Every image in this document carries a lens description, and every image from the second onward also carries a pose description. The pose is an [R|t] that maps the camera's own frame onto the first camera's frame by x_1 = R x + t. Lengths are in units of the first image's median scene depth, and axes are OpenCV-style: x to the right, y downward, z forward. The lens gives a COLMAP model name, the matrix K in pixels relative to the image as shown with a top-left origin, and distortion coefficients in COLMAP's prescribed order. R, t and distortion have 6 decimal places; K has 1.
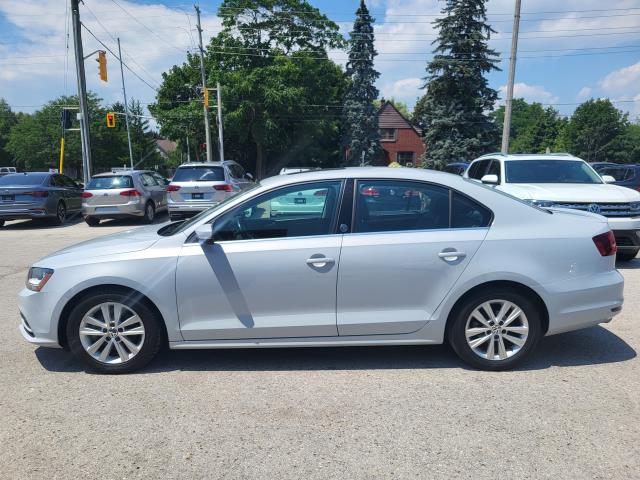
lens RADIAL K [[483.3, 0, 302.3], [0, 483.3, 267.7], [0, 0, 1]] dist [0.054625, -0.041863]
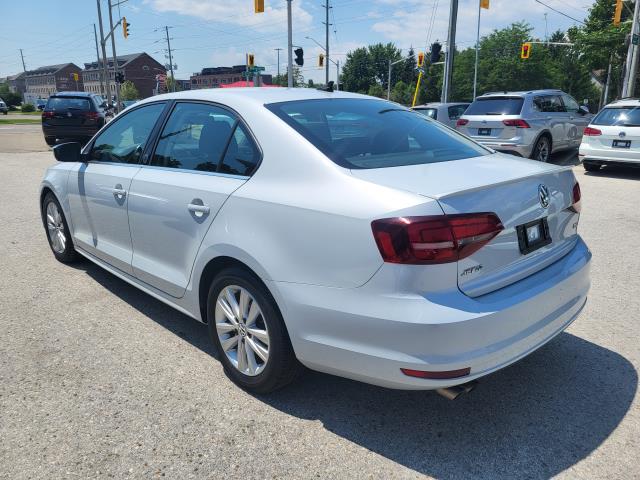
lens RADIAL K [[483.3, 0, 348.2], [0, 483.3, 254.0], [0, 0, 1]] dist [0.054625, -0.041863]
pose [[0.685081, 0.219821, -0.694509, 0.285501], [-0.151897, 0.975534, 0.158935, -0.032047], [0.712454, -0.003389, 0.701711, 0.189686]]
